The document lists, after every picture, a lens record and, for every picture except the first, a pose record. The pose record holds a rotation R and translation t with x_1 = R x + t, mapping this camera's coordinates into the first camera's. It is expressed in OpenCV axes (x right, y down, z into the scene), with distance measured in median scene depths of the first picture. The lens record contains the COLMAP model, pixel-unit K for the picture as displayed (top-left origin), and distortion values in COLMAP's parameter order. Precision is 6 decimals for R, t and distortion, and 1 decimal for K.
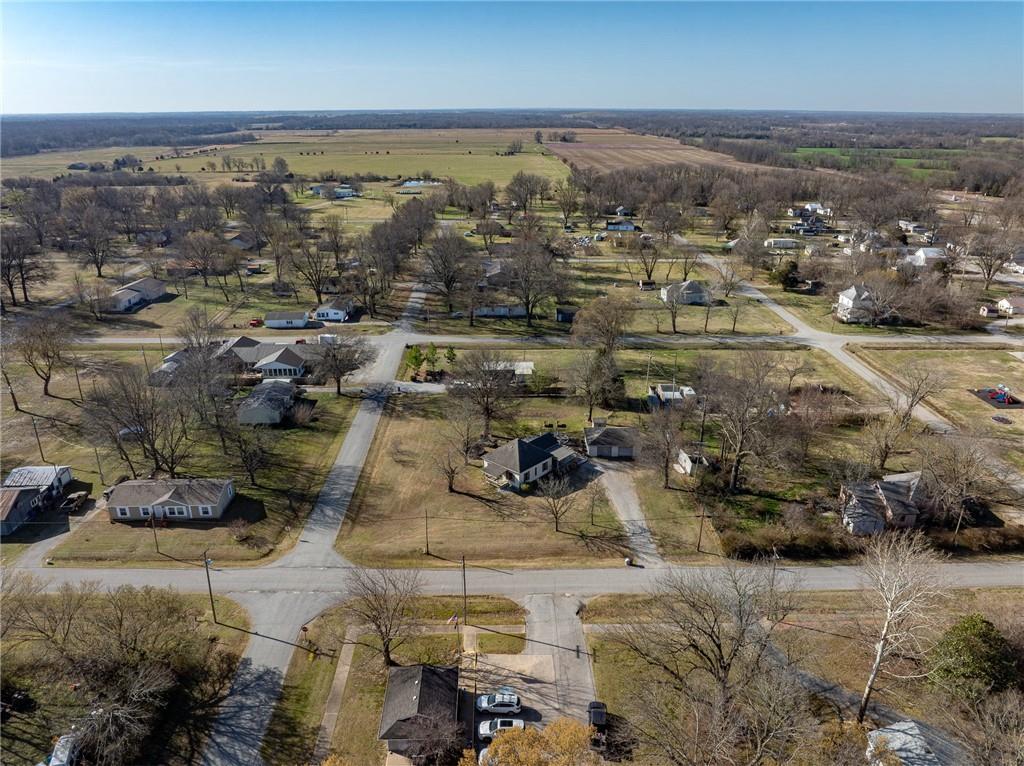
lens RADIAL K [[718.2, 0, 512.0], [0, 718.2, 383.0], [0, 0, 1]] dist [-0.030540, 0.000425]
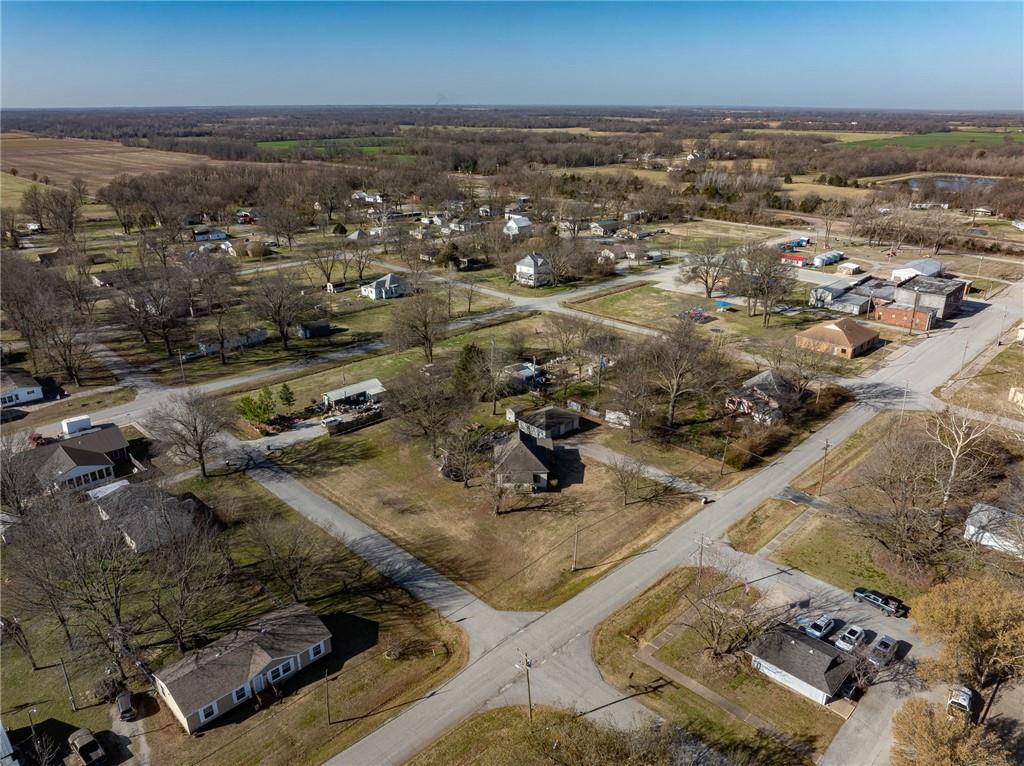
lens RADIAL K [[718.2, 0, 512.0], [0, 718.2, 383.0], [0, 0, 1]] dist [-0.030540, 0.000425]
pose [[0.724491, -0.248738, 0.642839, -0.588116], [0.245334, 0.964599, 0.096743, -0.093676], [-0.644146, 0.087621, 0.759868, 0.243056]]
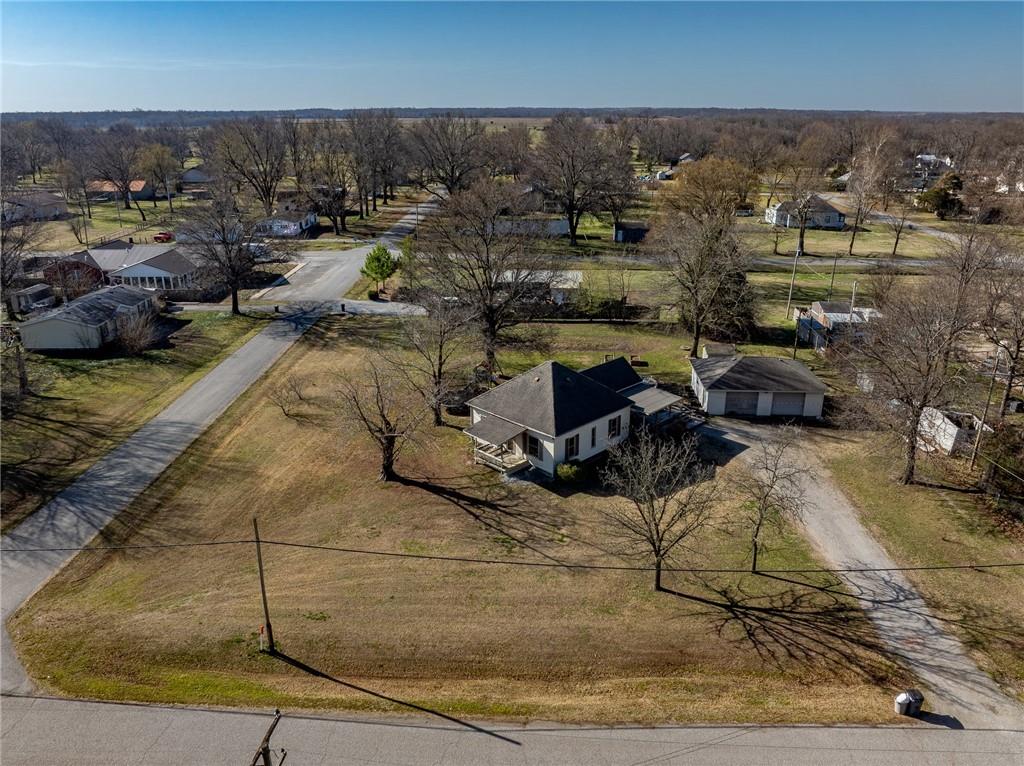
lens RADIAL K [[753.6, 0, 512.0], [0, 753.6, 383.0], [0, 0, 1]] dist [-0.039898, -0.000985]
pose [[0.998730, 0.016728, -0.047520, 0.005627], [-0.017478, 0.999728, -0.015412, 0.094224], [0.047249, 0.016223, 0.998751, 0.528414]]
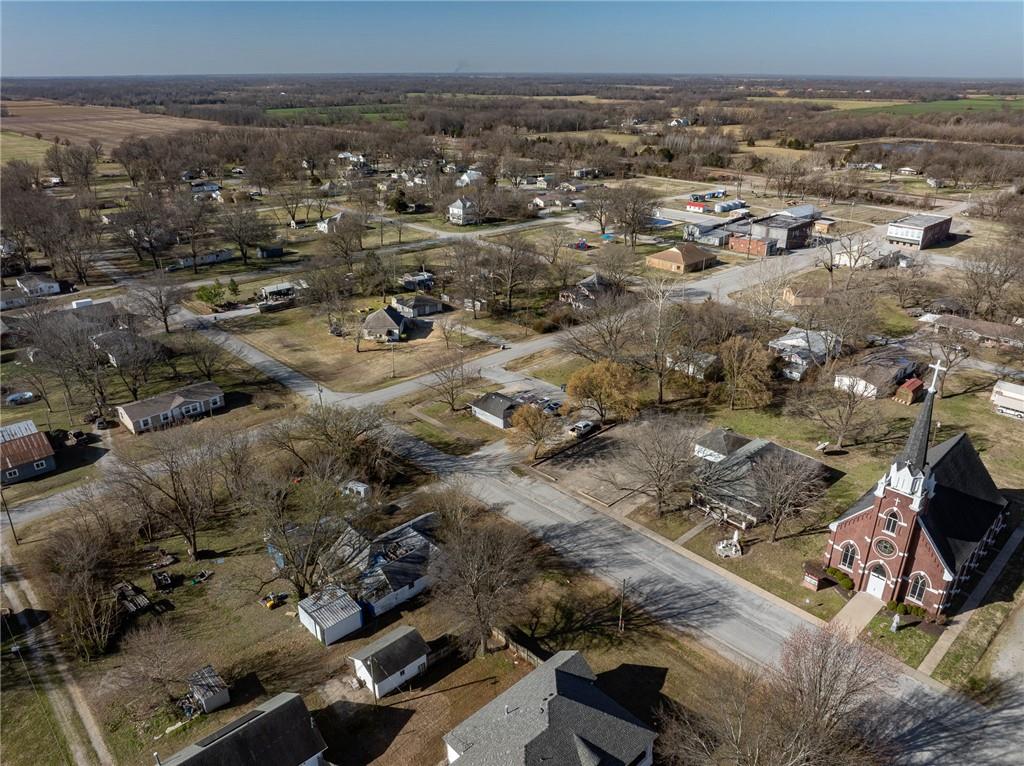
lens RADIAL K [[718.2, 0, 512.0], [0, 718.2, 383.0], [0, 0, 1]] dist [-0.030540, 0.000425]
pose [[0.744745, -0.265478, 0.612271, -0.678261], [0.238423, 0.962763, 0.127441, 0.095641], [-0.623305, 0.051069, 0.780310, -0.245926]]
